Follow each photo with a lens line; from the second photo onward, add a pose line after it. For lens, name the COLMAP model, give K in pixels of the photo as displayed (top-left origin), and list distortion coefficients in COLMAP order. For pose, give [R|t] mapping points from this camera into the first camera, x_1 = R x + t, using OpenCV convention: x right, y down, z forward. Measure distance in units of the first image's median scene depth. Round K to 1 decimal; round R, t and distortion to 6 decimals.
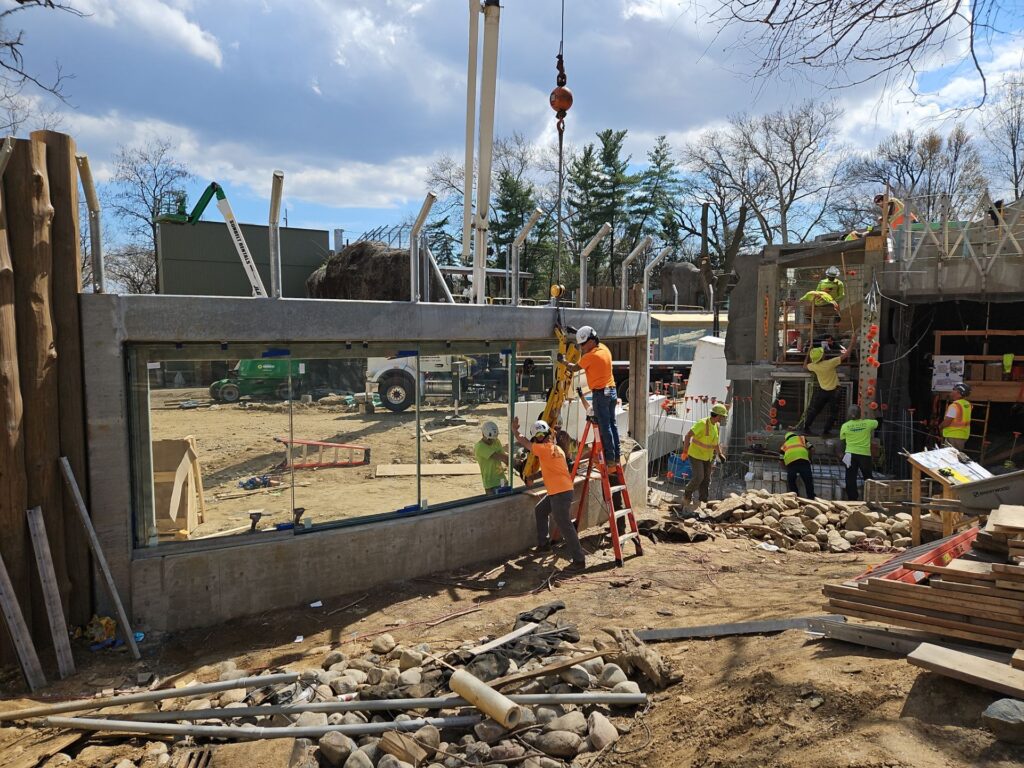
lens RADIAL K [[660.8, 0, 504.4], [0, 660.8, 404.6], [0, 0, 1]] dist [0.061047, -0.050210]
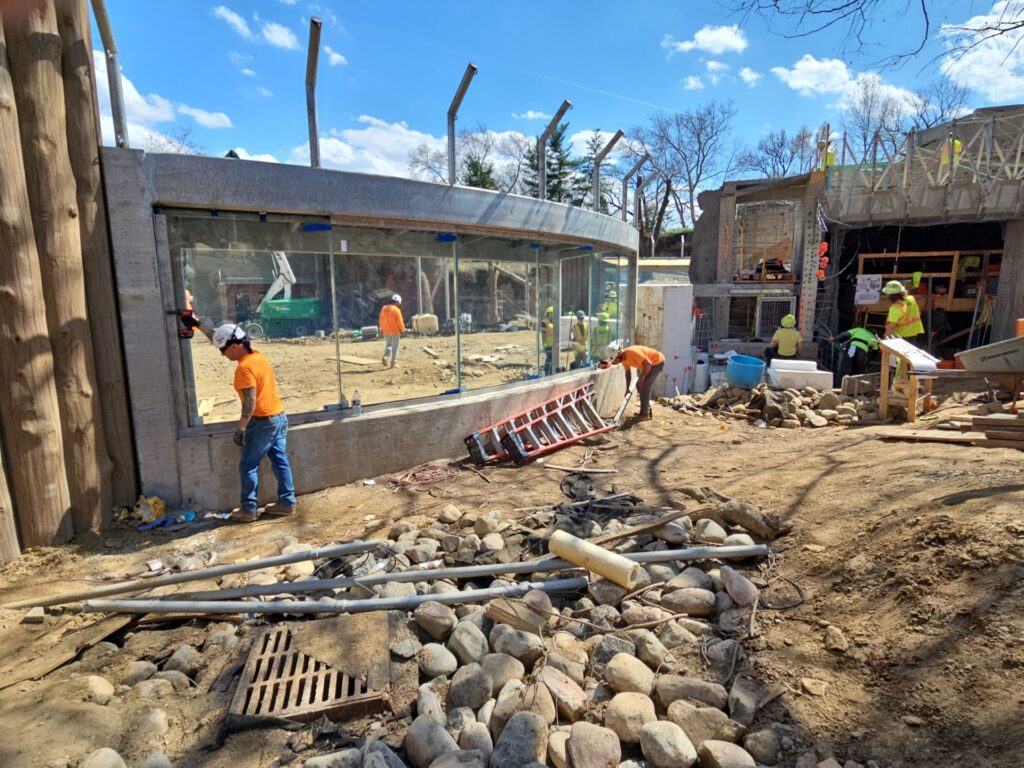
lens RADIAL K [[515.7, 0, 512.0], [0, 515.7, 384.0], [0, 0, 1]] dist [-0.000089, -0.000328]
pose [[0.996821, -0.020054, 0.077109, -0.138187], [0.014665, 0.997452, 0.069824, 0.113165], [-0.078312, -0.068471, 0.994575, 0.242976]]
